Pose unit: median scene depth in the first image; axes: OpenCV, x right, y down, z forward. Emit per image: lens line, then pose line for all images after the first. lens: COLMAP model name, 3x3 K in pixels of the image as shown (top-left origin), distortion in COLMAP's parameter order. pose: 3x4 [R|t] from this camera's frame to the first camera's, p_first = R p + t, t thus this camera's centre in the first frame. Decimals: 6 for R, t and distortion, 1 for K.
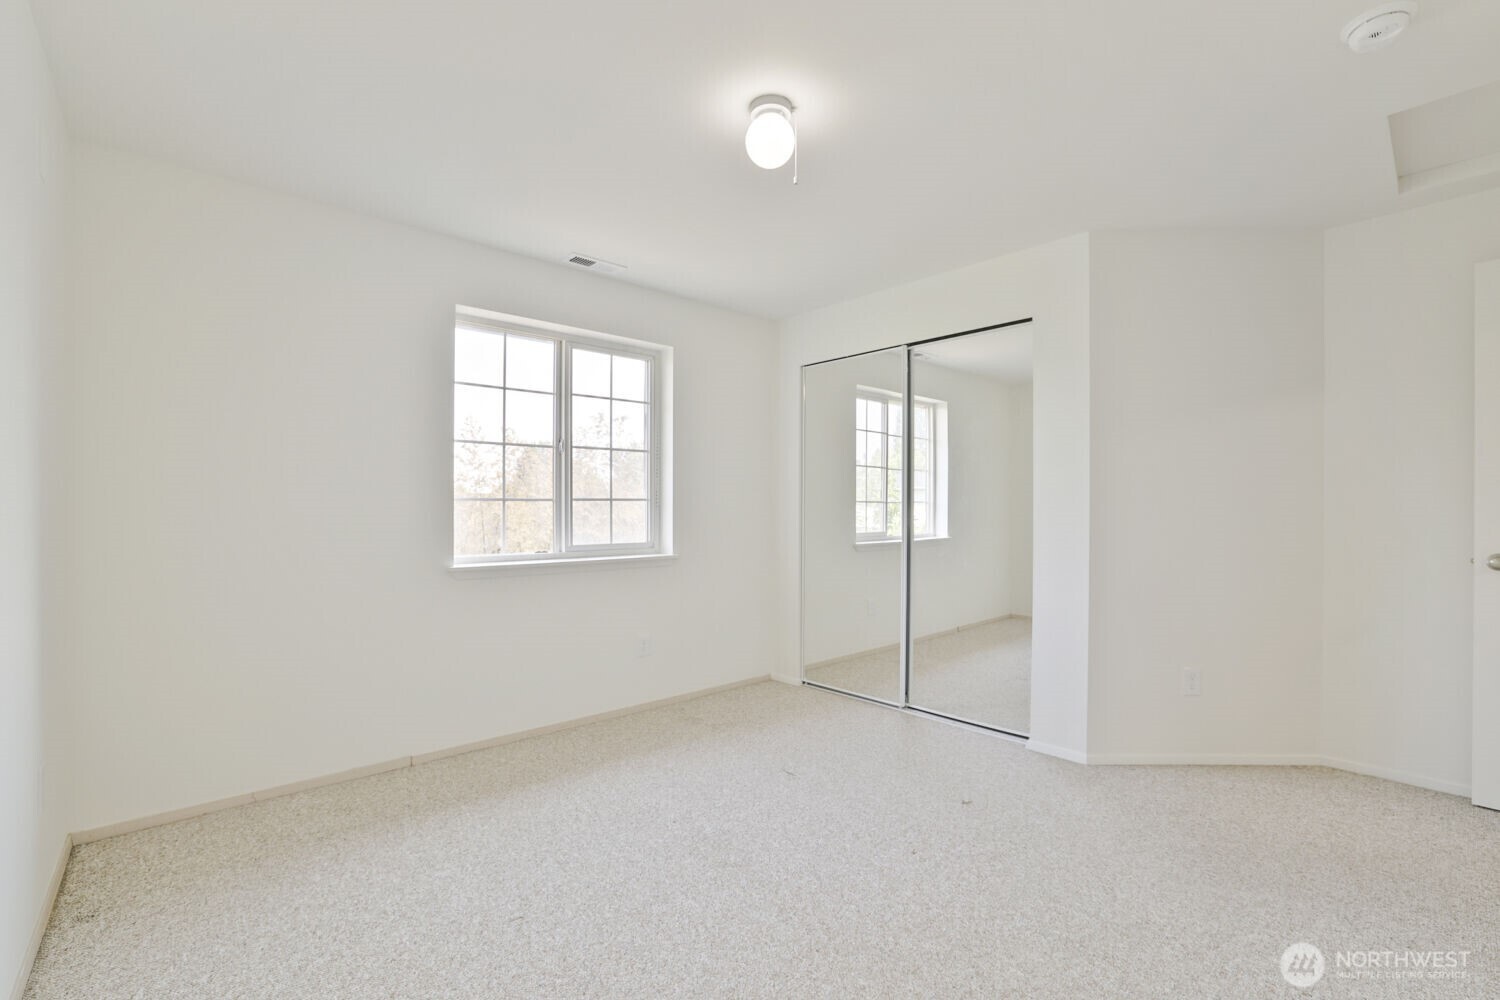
lens RADIAL K [[653.5, 0, 773.2], [0, 653.5, 504.3], [0, 0, 1]] dist [-0.019697, 0.001752]
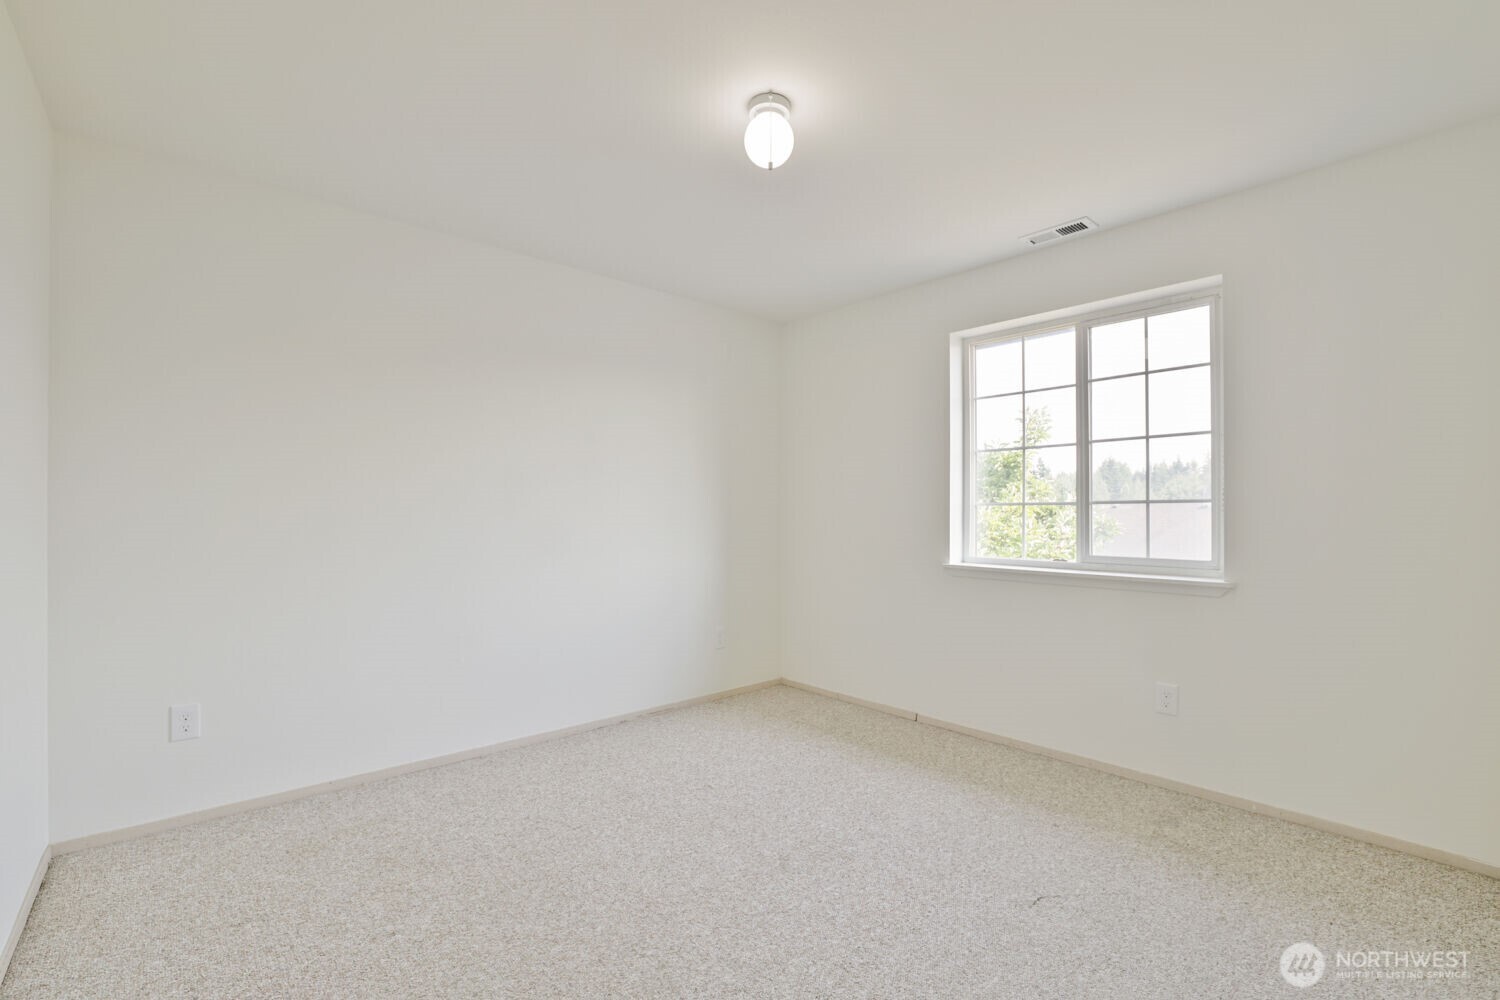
lens RADIAL K [[653.5, 0, 742.7], [0, 653.5, 502.9], [0, 0, 1]] dist [-0.019697, 0.001752]
pose [[-0.019404, -0.014981, -0.999699, 0.569556], [0.004239, 0.999878, -0.015066, 0.003912], [0.999803, -0.004530, -0.019338, 0.566235]]
